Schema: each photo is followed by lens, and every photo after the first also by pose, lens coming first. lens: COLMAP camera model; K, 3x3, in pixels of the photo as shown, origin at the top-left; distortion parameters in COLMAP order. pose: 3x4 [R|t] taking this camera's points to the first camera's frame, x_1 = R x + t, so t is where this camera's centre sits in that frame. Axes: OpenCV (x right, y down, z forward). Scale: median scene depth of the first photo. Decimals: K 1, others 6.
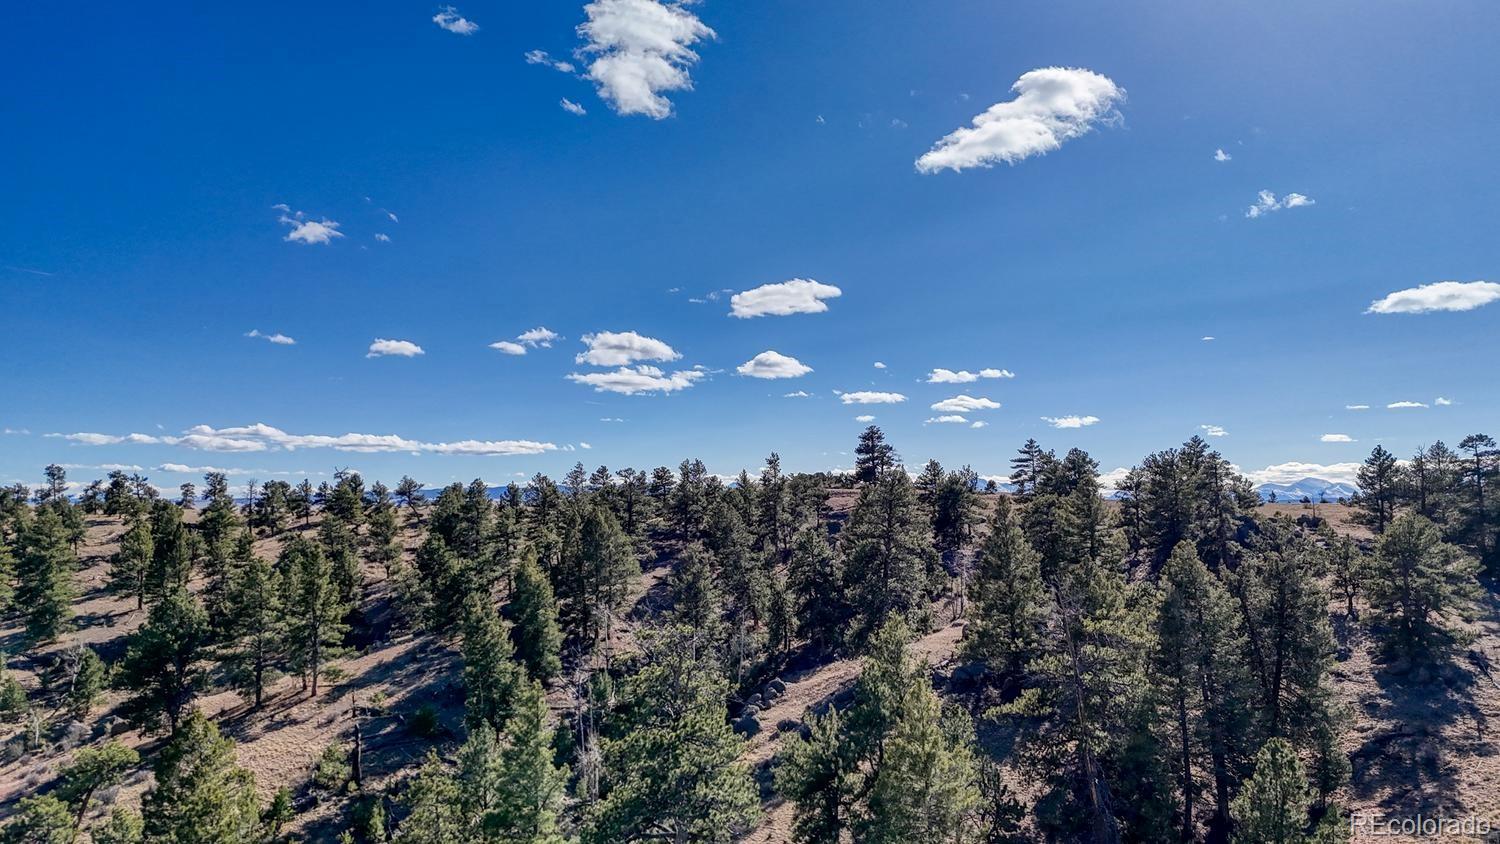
lens RADIAL K [[1093.9, 0, 751.2], [0, 1093.9, 418.9], [0, 0, 1]] dist [0.078838, -0.071522]
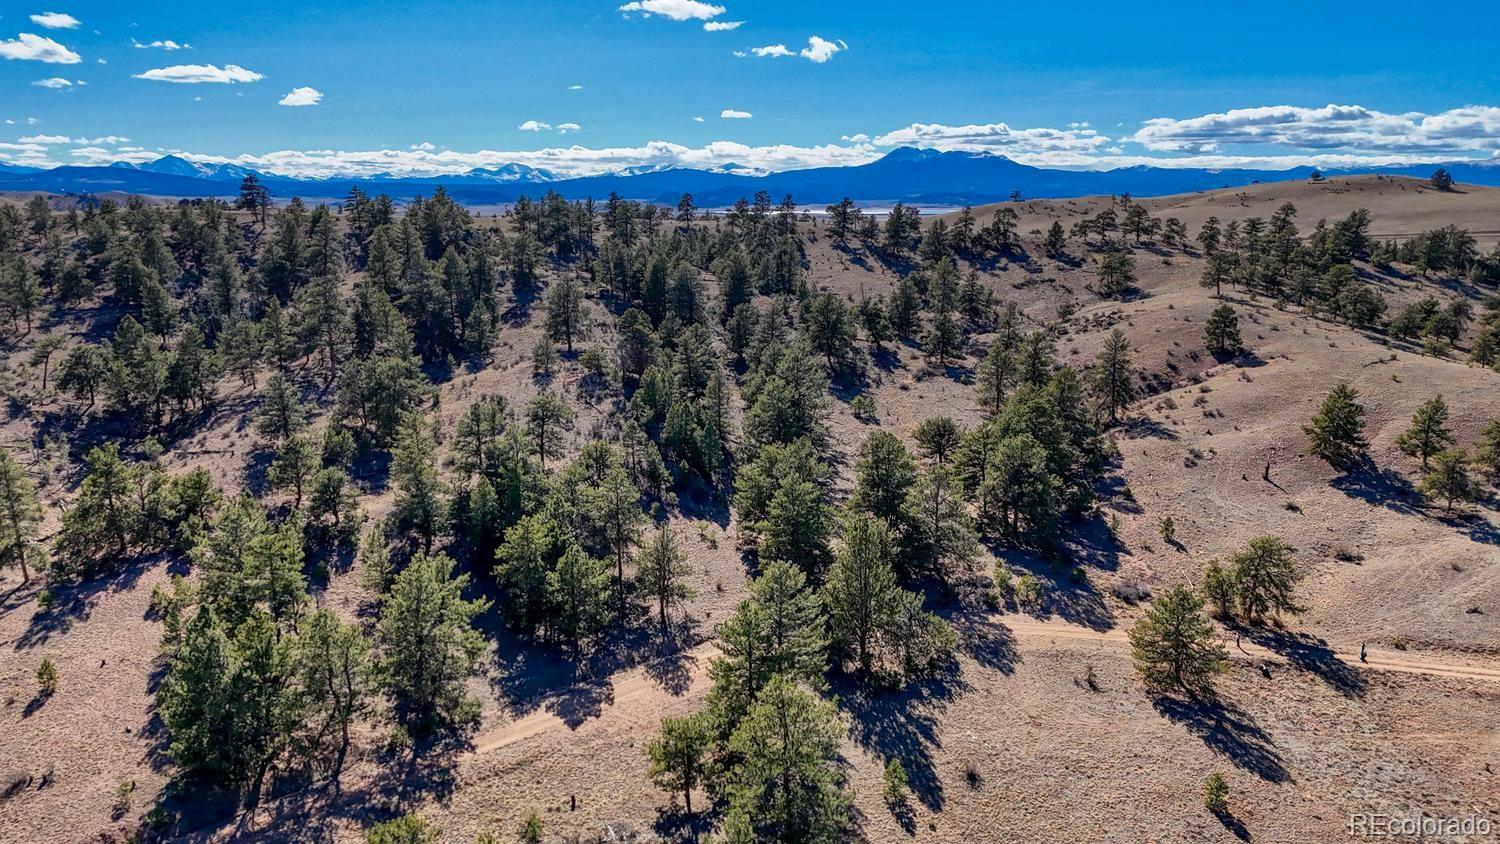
lens RADIAL K [[1093.9, 0, 751.2], [0, 1093.9, 418.9], [0, 0, 1]] dist [0.078838, -0.071522]
pose [[0.782619, -0.128071, 0.609185, -0.658958], [-0.047247, 0.963564, 0.263271, -0.204041], [-0.620706, -0.234823, 0.748053, -1.437432]]
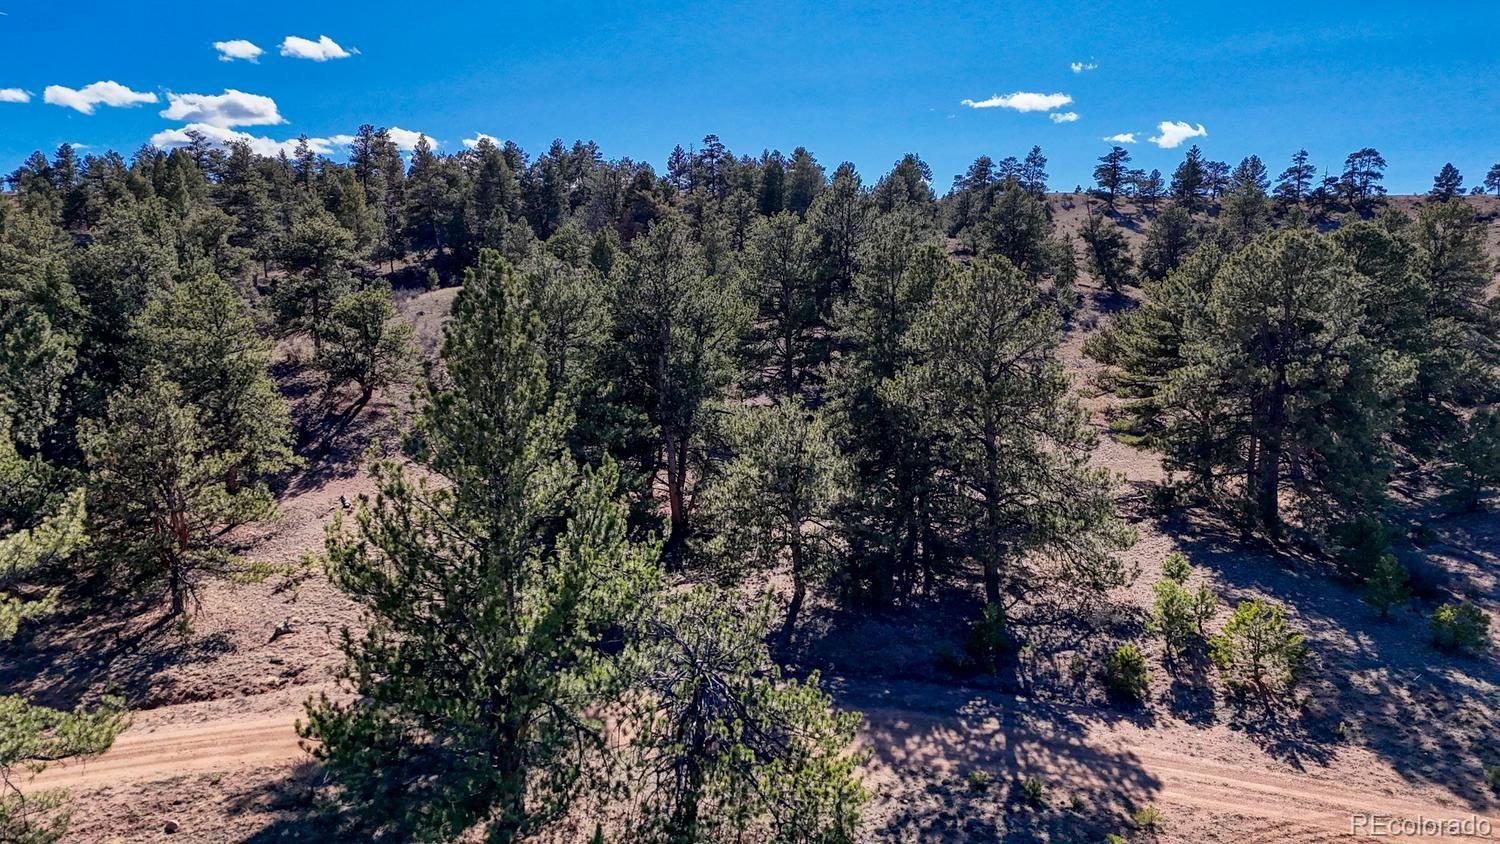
lens RADIAL K [[1093.9, 0, 751.2], [0, 1093.9, 418.9], [0, 0, 1]] dist [0.078838, -0.071522]
pose [[0.931148, -0.051389, 0.361001, 0.033294], [-0.021581, 0.980518, 0.195242, 0.151104], [-0.364001, -0.189590, 0.911899, -1.006283]]
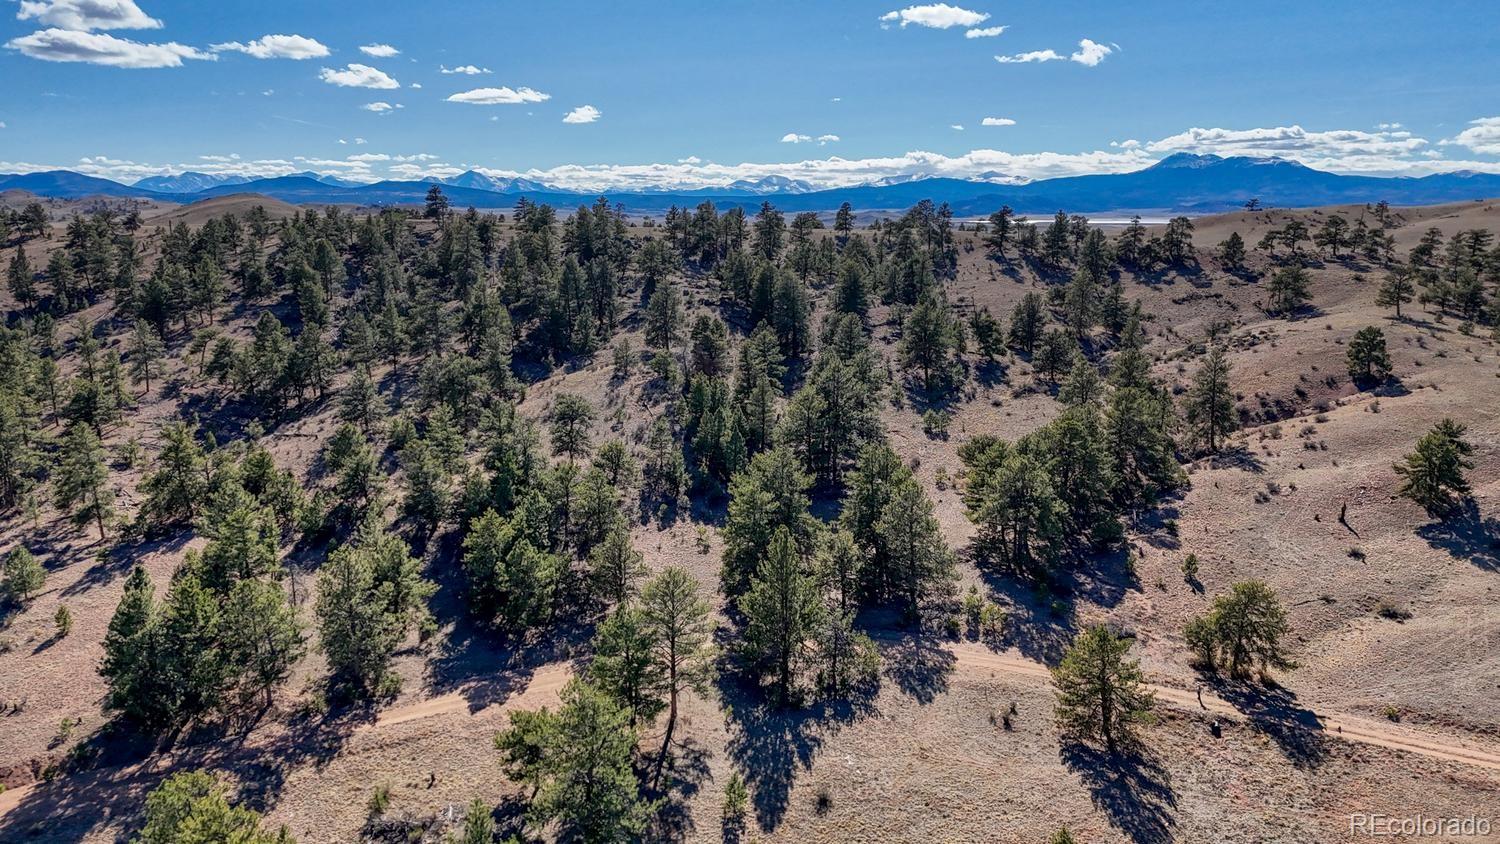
lens RADIAL K [[1093.9, 0, 751.2], [0, 1093.9, 418.9], [0, 0, 1]] dist [0.078838, -0.071522]
pose [[0.902371, -0.085561, 0.422382, -0.394479], [-0.031973, 0.964101, 0.263605, -0.214046], [-0.429773, -0.251374, 0.867241, -1.603009]]
